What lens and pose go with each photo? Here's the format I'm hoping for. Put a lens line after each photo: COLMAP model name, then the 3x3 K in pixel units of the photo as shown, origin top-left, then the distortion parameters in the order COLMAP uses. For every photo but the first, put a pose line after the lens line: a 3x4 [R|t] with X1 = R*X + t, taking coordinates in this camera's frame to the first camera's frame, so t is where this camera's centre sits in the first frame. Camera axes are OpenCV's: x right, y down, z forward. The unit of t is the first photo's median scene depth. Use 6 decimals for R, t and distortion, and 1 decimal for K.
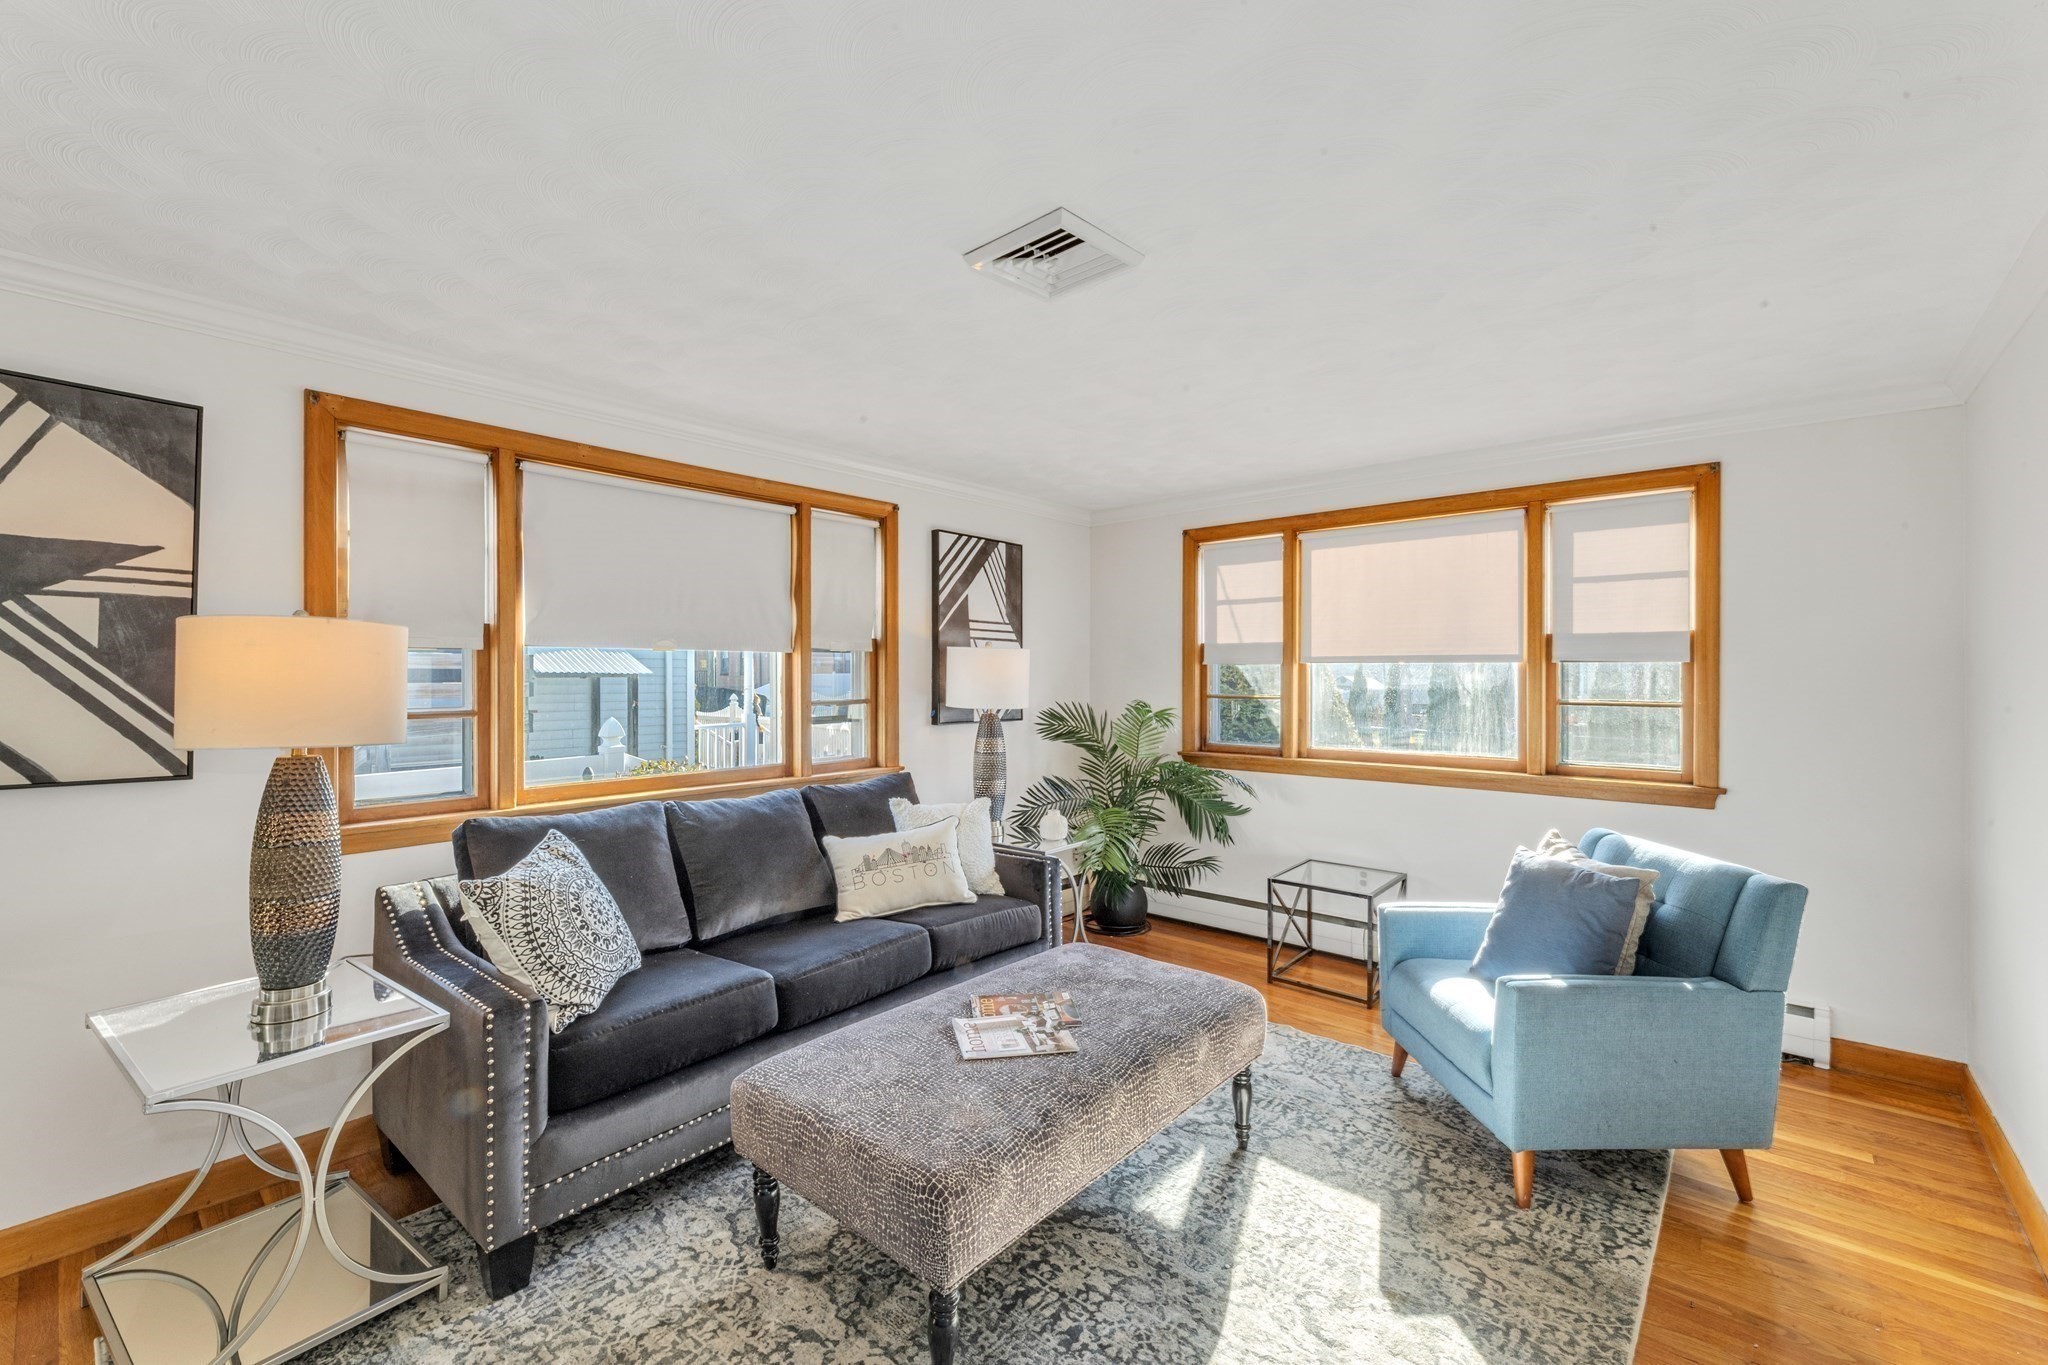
lens RADIAL K [[843.2, 0, 1024.0], [0, 843.2, 682.5], [0, 0, 1]] dist [0.000366, 0.000026]
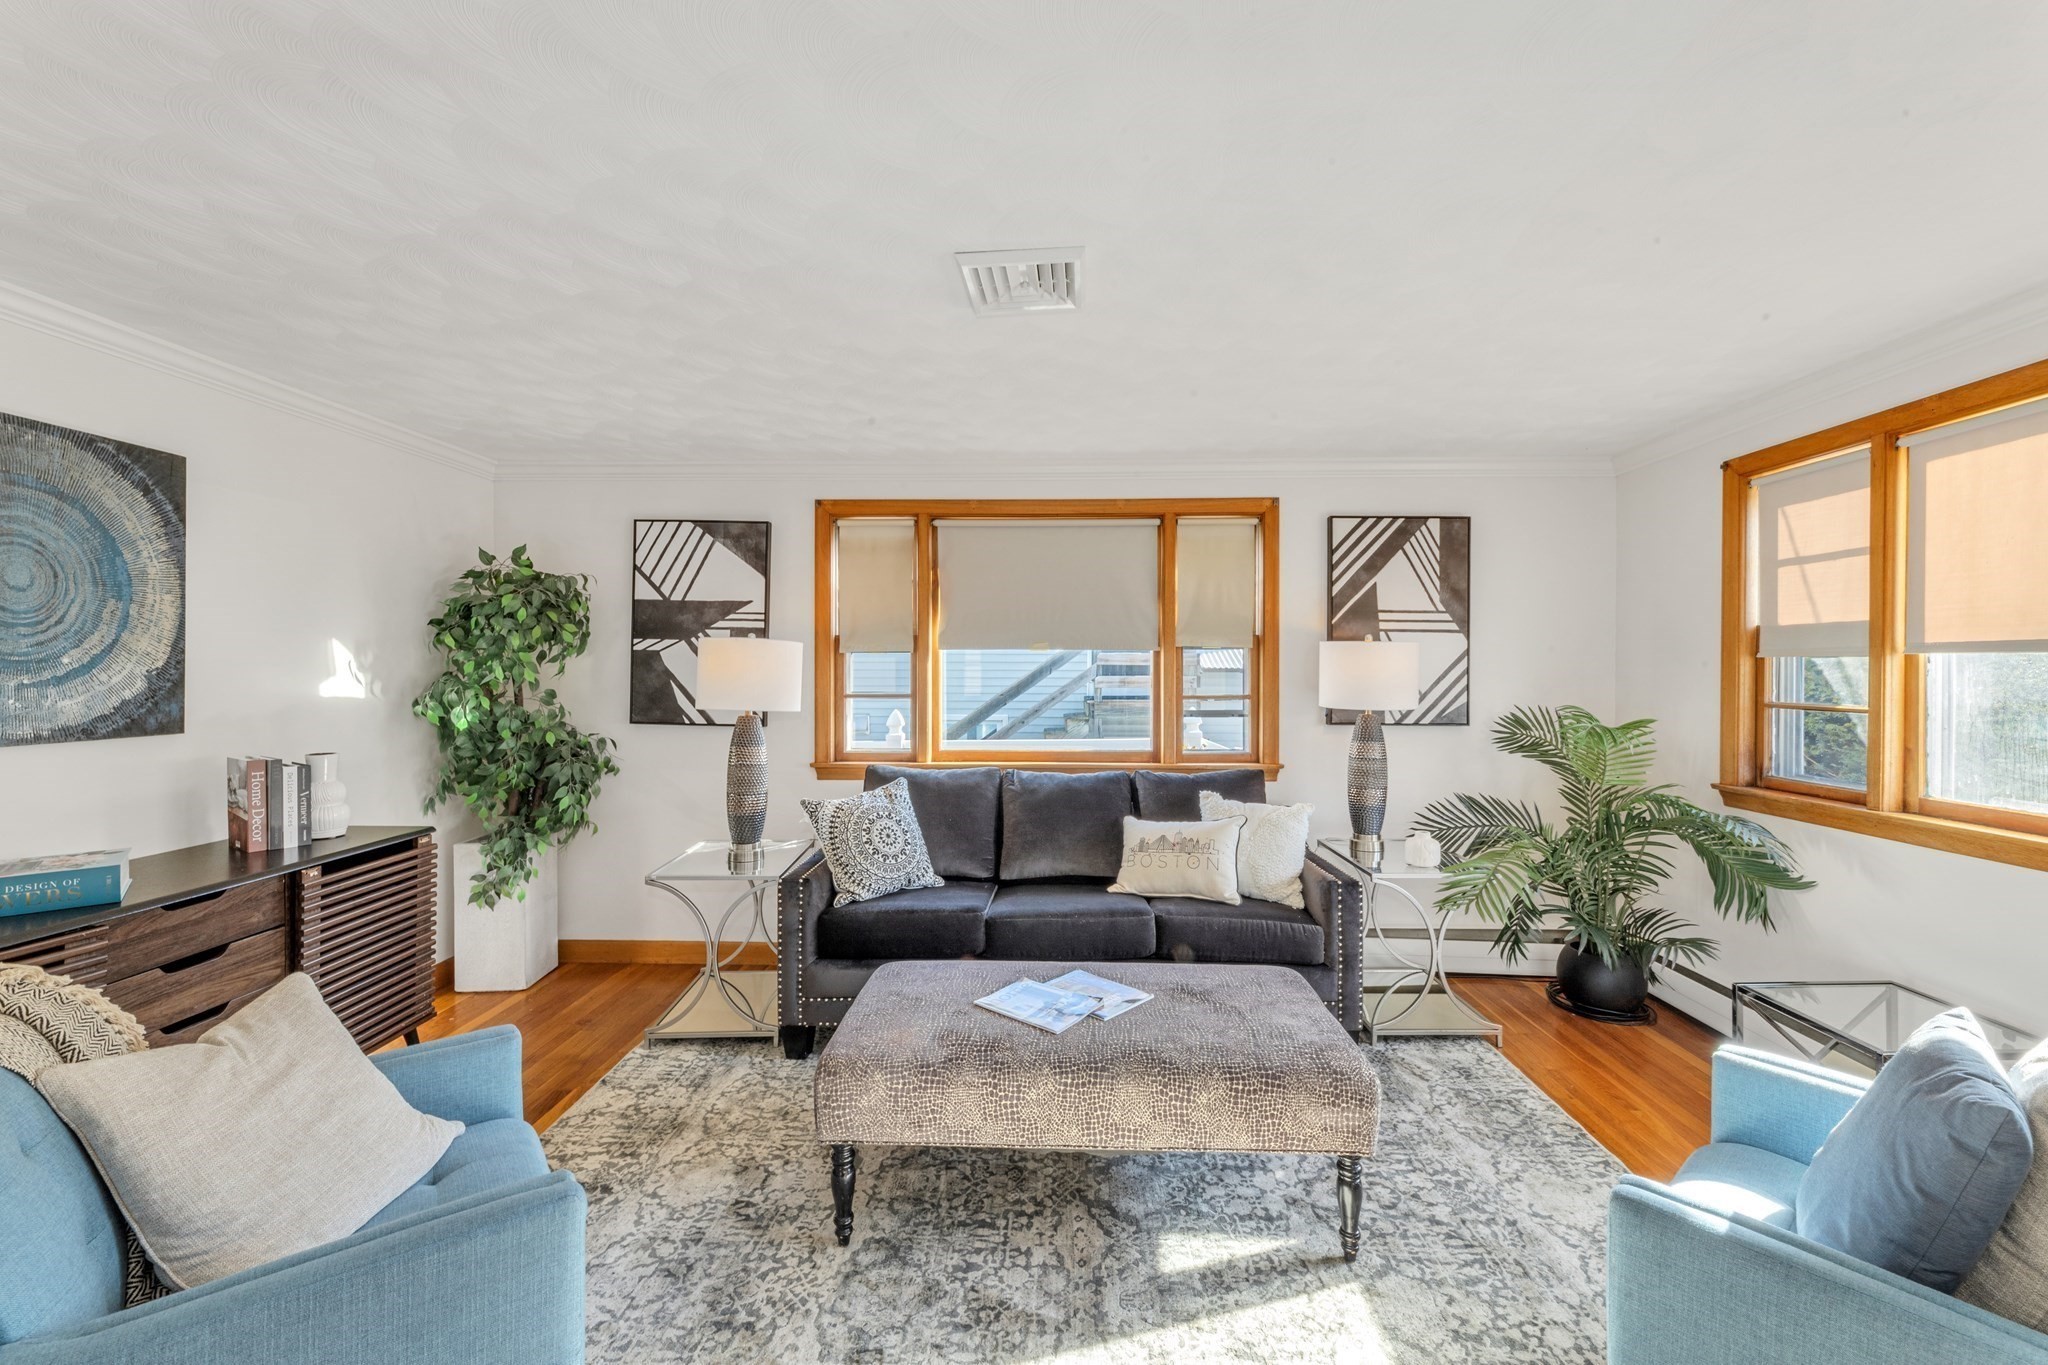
lens RADIAL K [[823.6, 0, 1024.0], [0, 823.6, 682.5], [0, 0, 1]] dist [-0.001021, -0.000412]
pose [[0.640836, 0.014416, -0.767542, 0.390358], [-0.009935, 0.999896, 0.010485, -0.002812], [0.767613, 0.000906, 0.640913, 0.153361]]
